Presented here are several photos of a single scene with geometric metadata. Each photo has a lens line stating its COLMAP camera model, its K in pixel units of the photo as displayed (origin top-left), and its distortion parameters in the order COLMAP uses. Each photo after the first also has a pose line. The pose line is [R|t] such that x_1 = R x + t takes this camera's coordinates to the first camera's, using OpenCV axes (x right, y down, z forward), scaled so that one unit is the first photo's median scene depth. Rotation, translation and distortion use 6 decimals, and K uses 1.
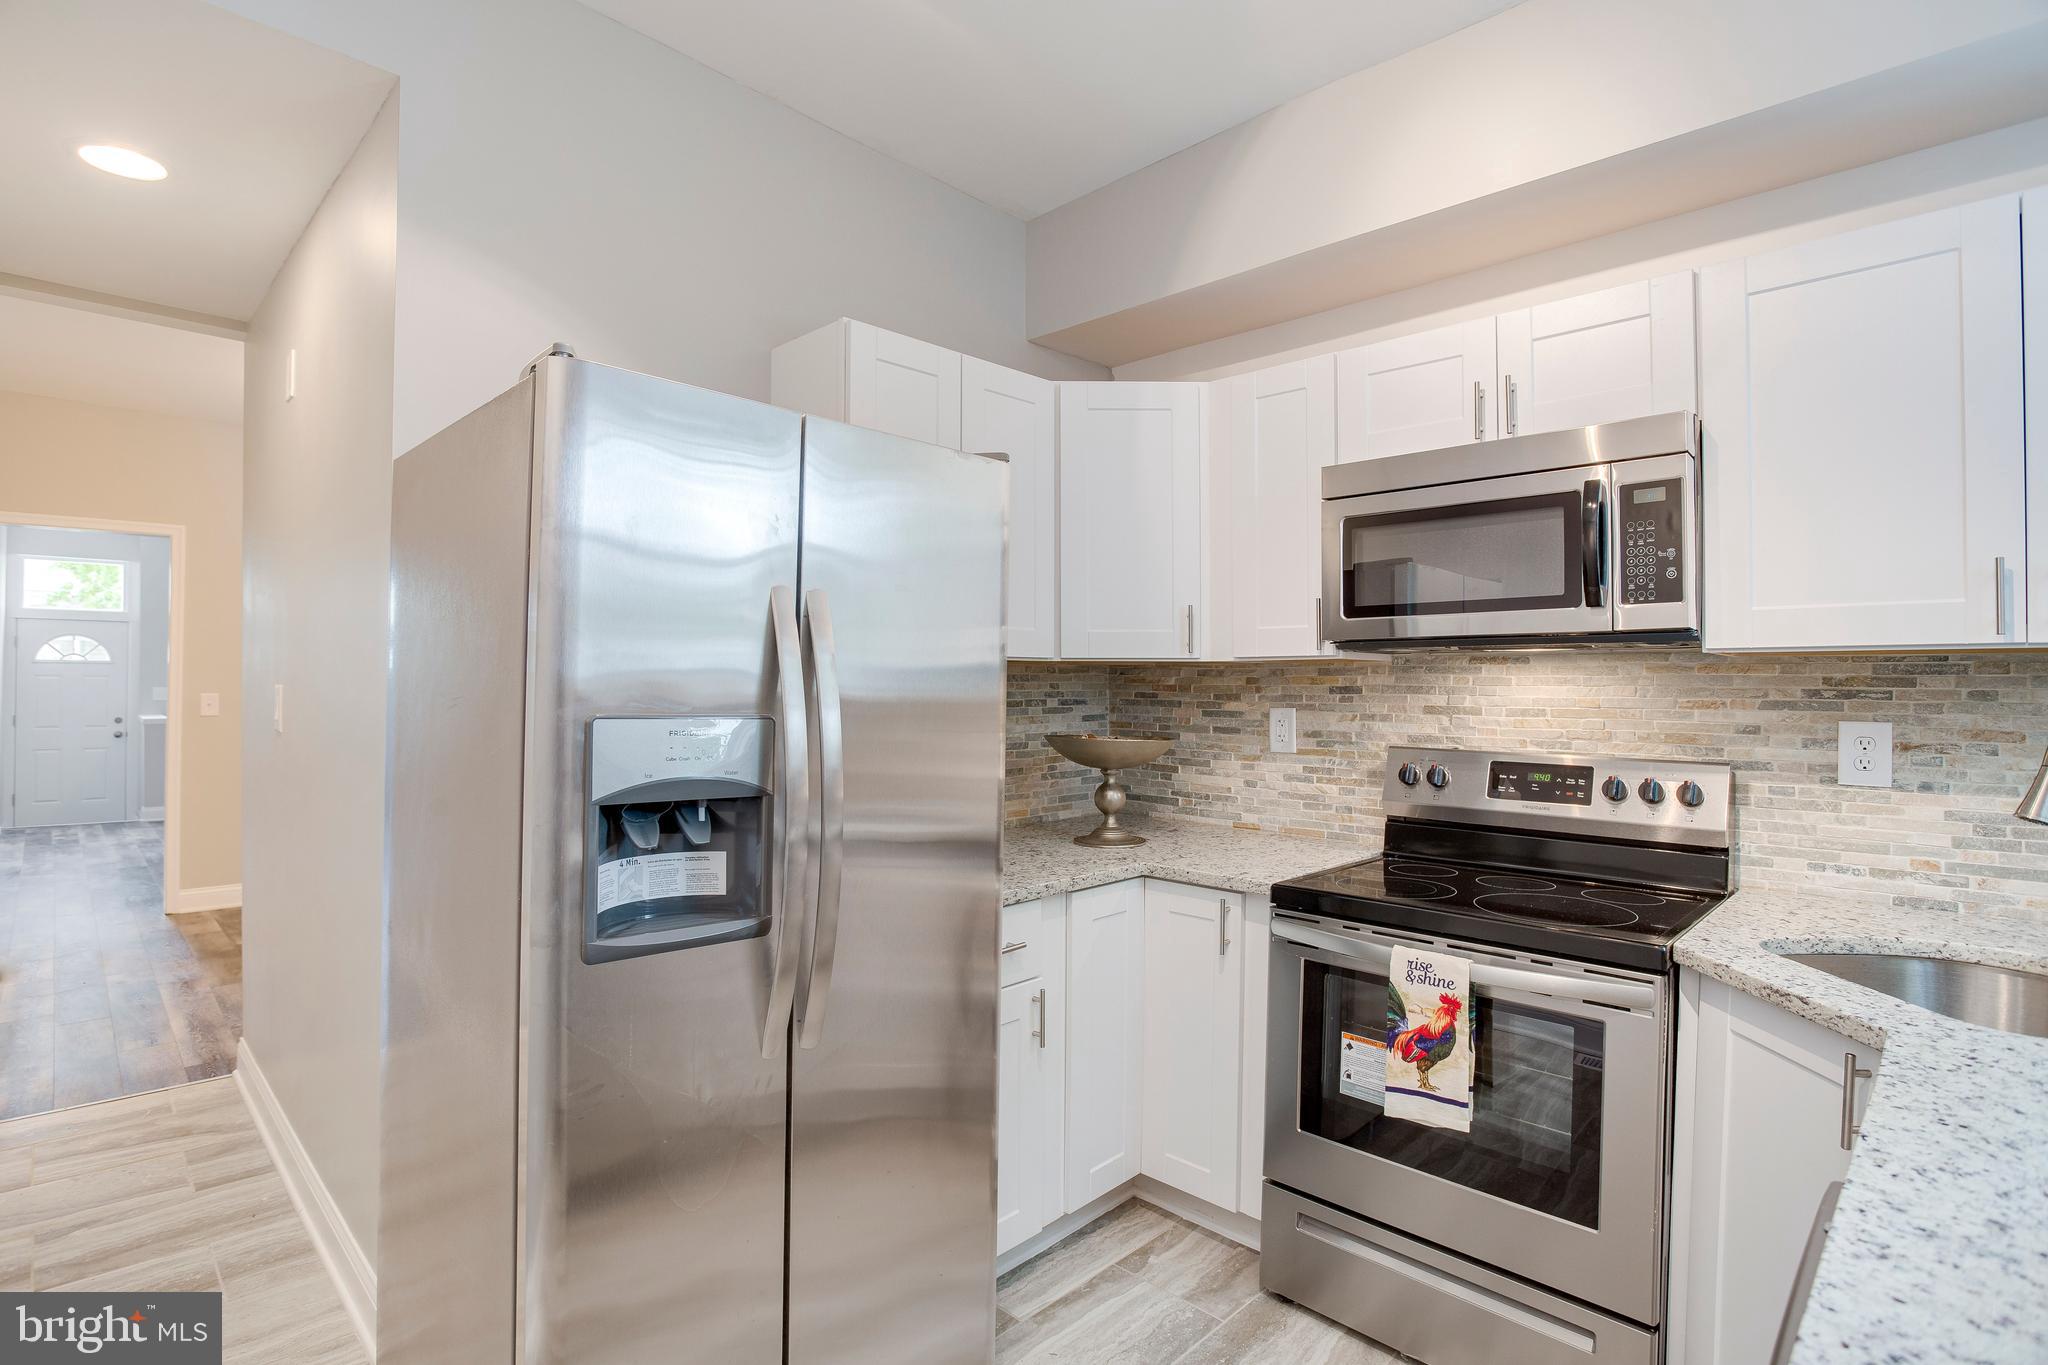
lens RADIAL K [[1004.3, 0, 1016.5], [0, 1004.3, 671.4], [0, 0, 1]] dist [-0.056072, 0.019161]
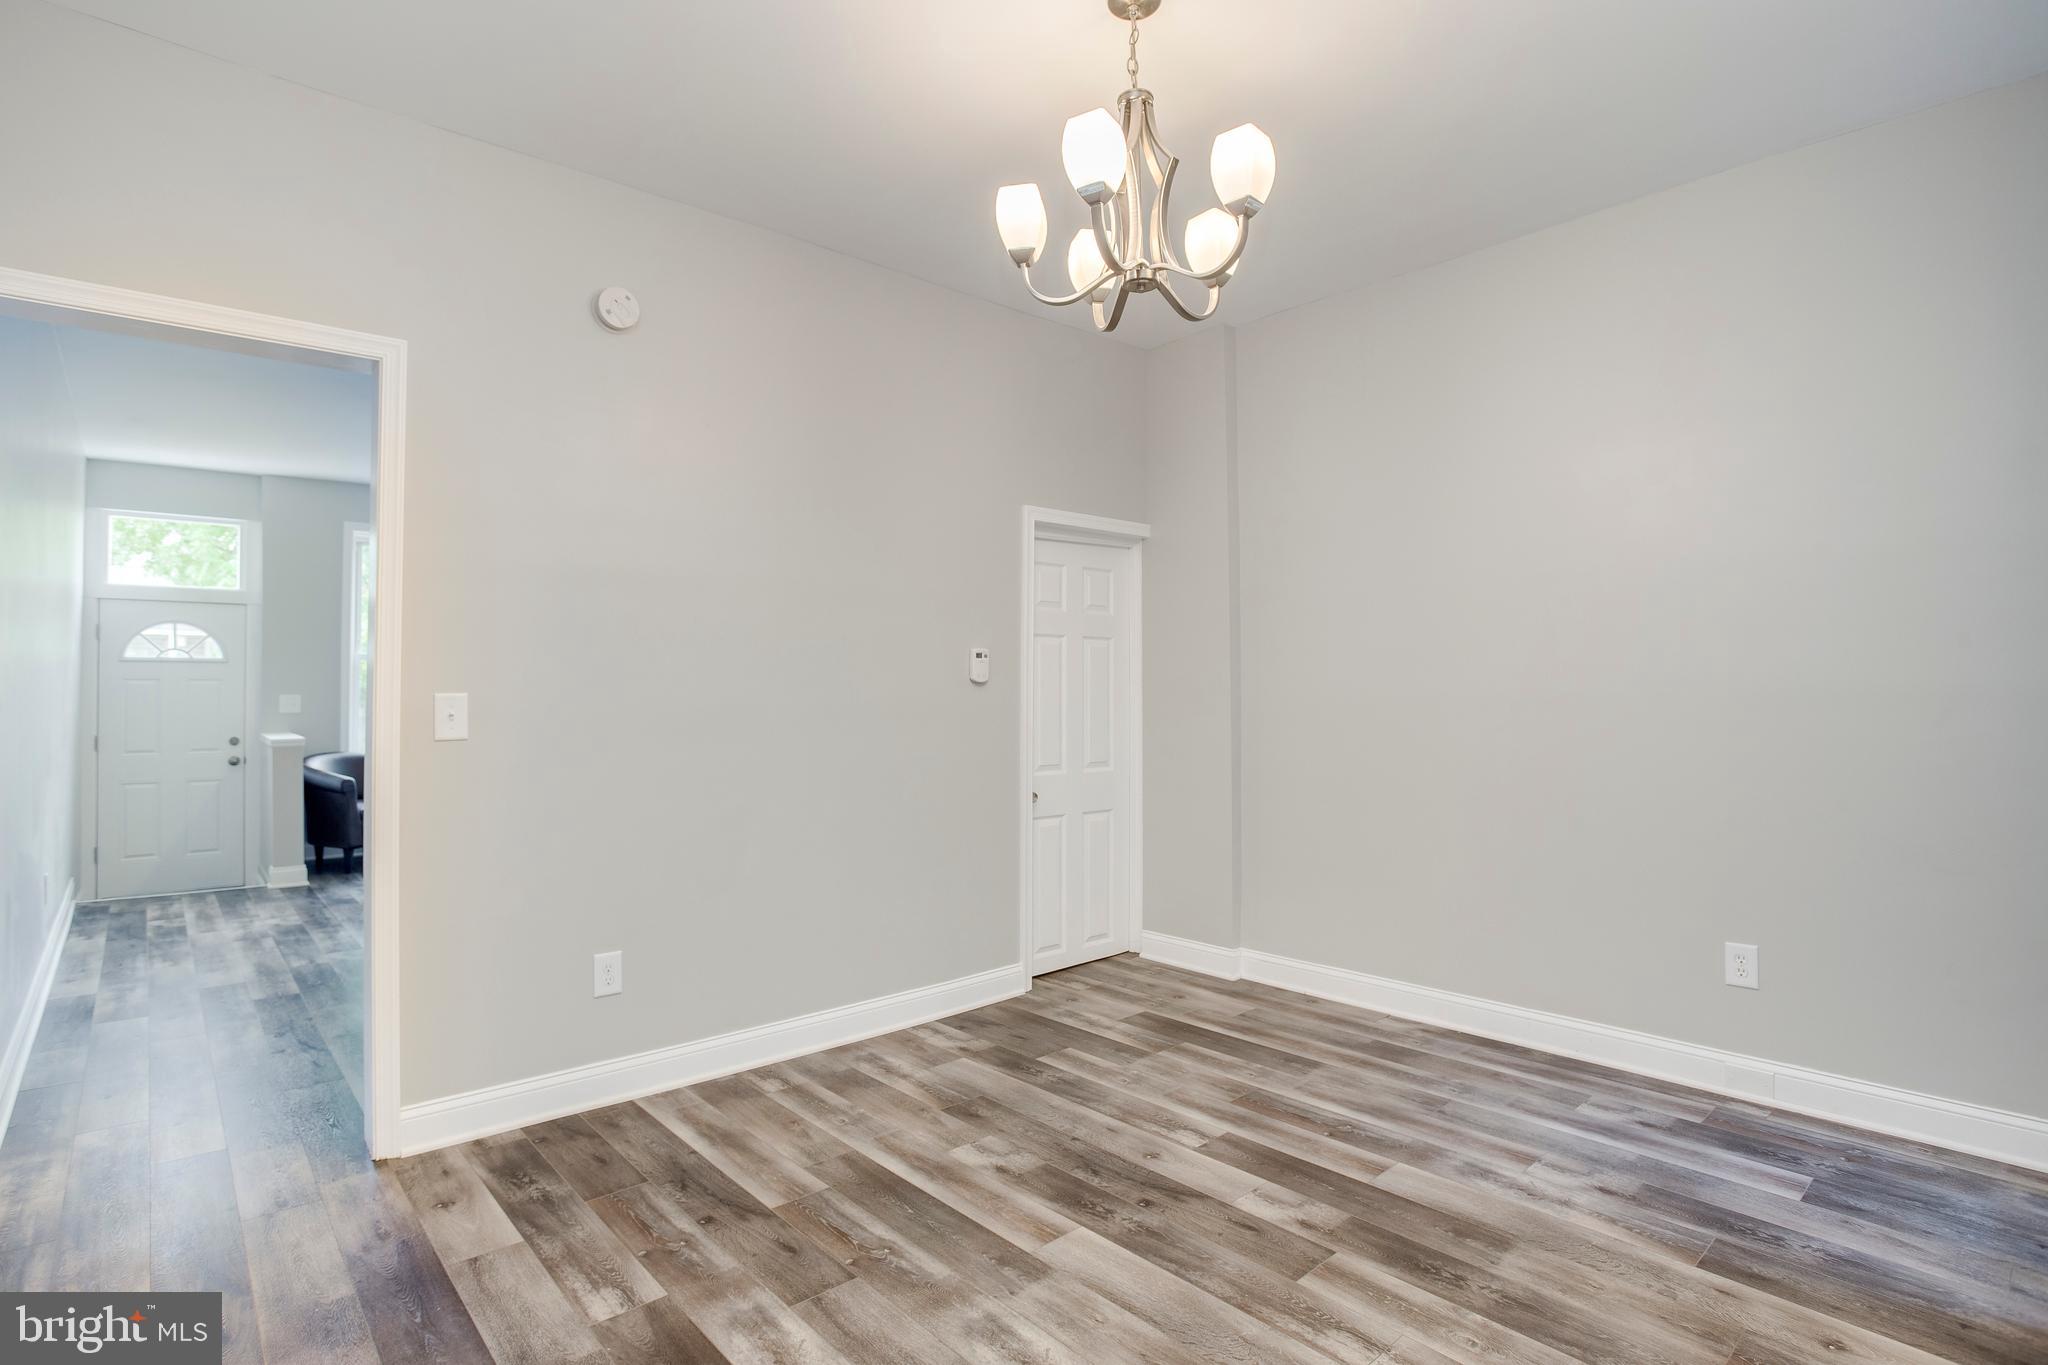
lens RADIAL K [[1013.9, 0, 1017.7], [0, 1013.9, 677.6], [0, 0, 1]] dist [-0.067449, 0.026374]
pose [[0.998305, -0.008153, -0.057628, -0.388592], [0.007895, 0.999958, -0.004701, 0.014531], [0.057664, 0.004238, 0.998327, 0.393533]]
